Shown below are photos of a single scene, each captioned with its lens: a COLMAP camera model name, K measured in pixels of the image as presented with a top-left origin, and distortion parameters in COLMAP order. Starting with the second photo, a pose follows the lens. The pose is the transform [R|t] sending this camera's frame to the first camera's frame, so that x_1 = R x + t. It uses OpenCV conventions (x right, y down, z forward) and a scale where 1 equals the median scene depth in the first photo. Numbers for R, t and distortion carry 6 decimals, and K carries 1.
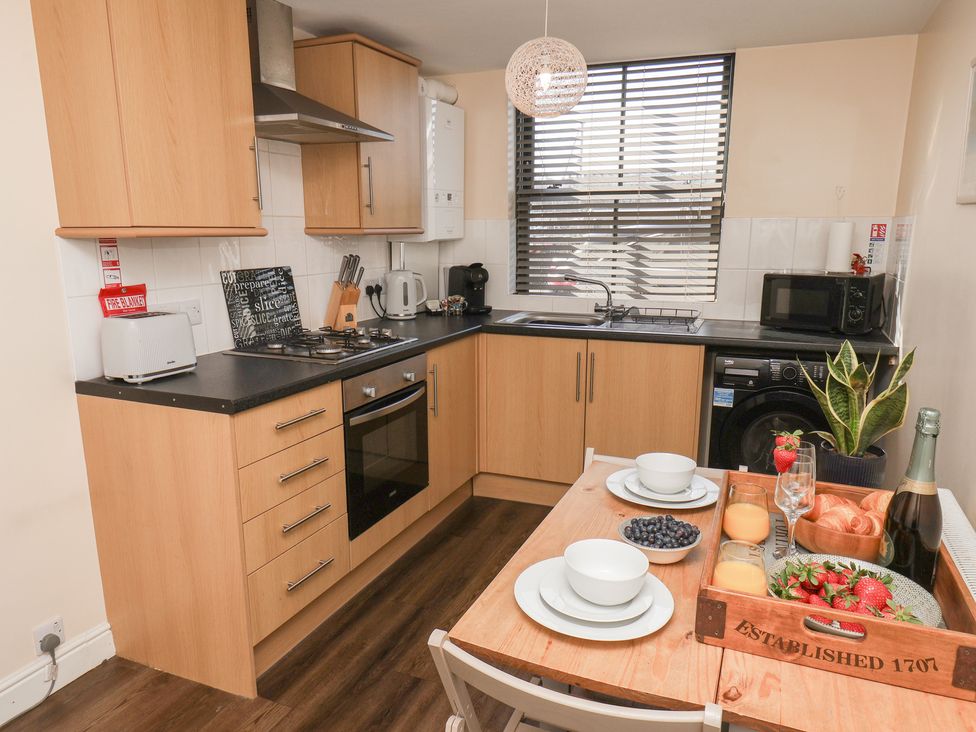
lens RADIAL K [[680.8, 0, 495.3], [0, 680.8, 382.3], [0, 0, 1]] dist [0.006193, 0.001816]
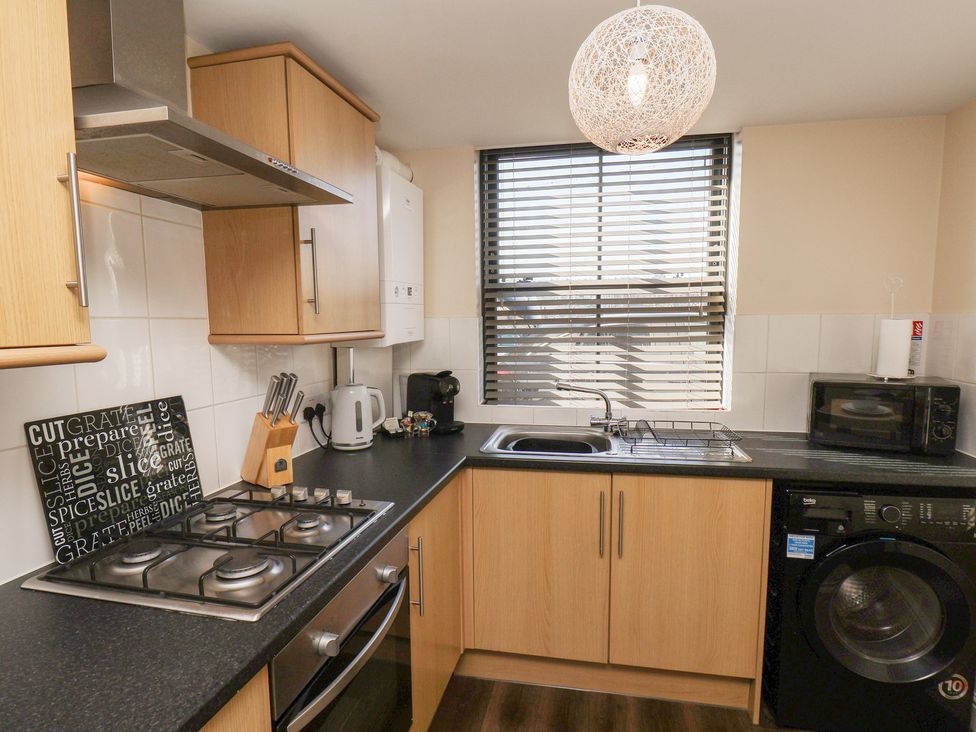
lens RADIAL K [[531.9, 0, 494.2], [0, 531.9, 383.6], [0, 0, 1]] dist [0.000558, -0.001283]
pose [[0.983171, -0.029736, 0.180251, -0.089419], [0.048513, 0.993736, -0.100676, -0.099353], [-0.176128, 0.107727, 0.978455, 0.394510]]
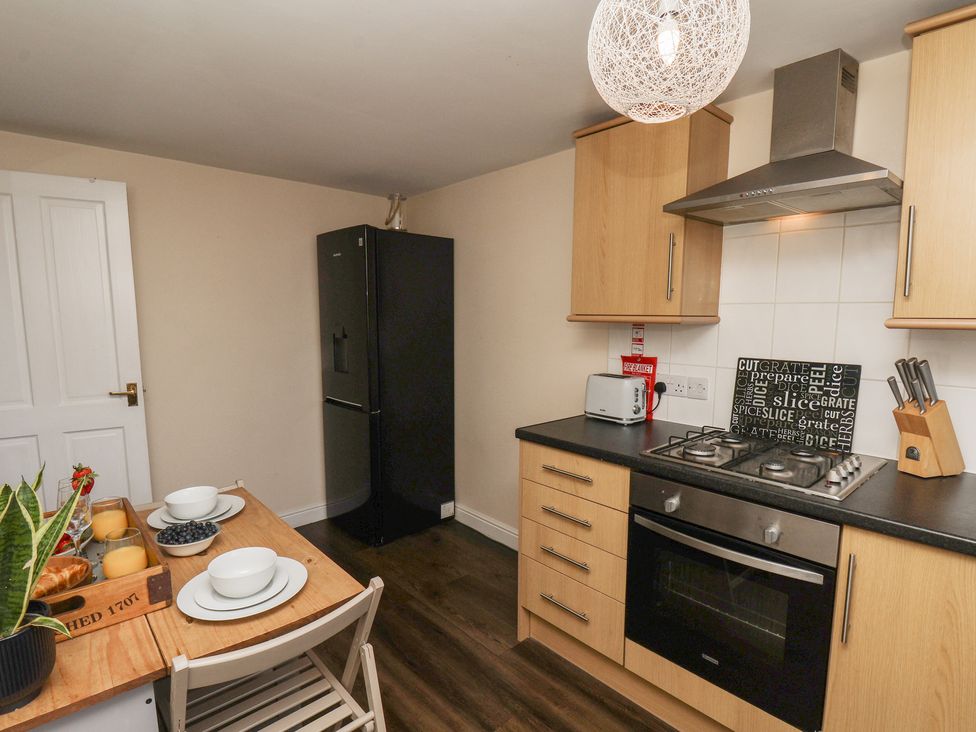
lens RADIAL K [[508.4, 0, 487.6], [0, 508.4, 380.5], [0, 0, 1]] dist [0.000302, -0.000470]
pose [[-0.425144, 0.114673, -0.897832, 0.336802], [-0.204368, 0.954165, 0.218641, -0.162806], [0.881752, 0.276442, -0.382222, 0.715521]]
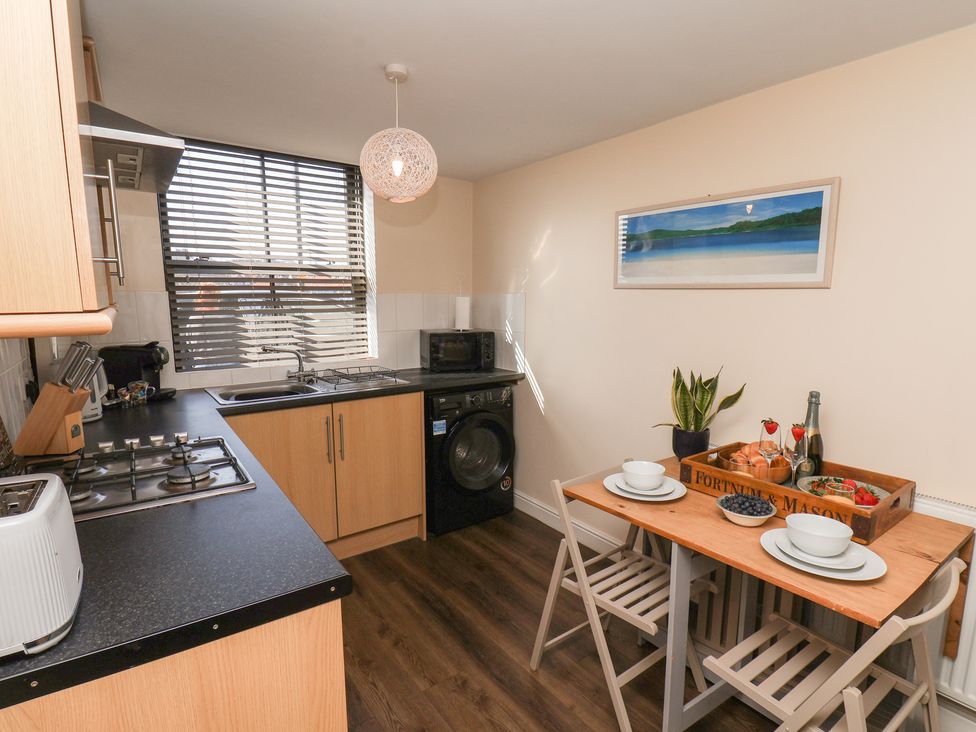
lens RADIAL K [[508.4, 0, 487.6], [0, 508.4, 380.5], [0, 0, 1]] dist [0.000302, -0.000470]
pose [[0.524693, -0.136936, 0.840206, -0.372146], [0.187288, 0.981364, 0.042985, -0.079545], [-0.830434, 0.134807, 0.540562, 0.323703]]
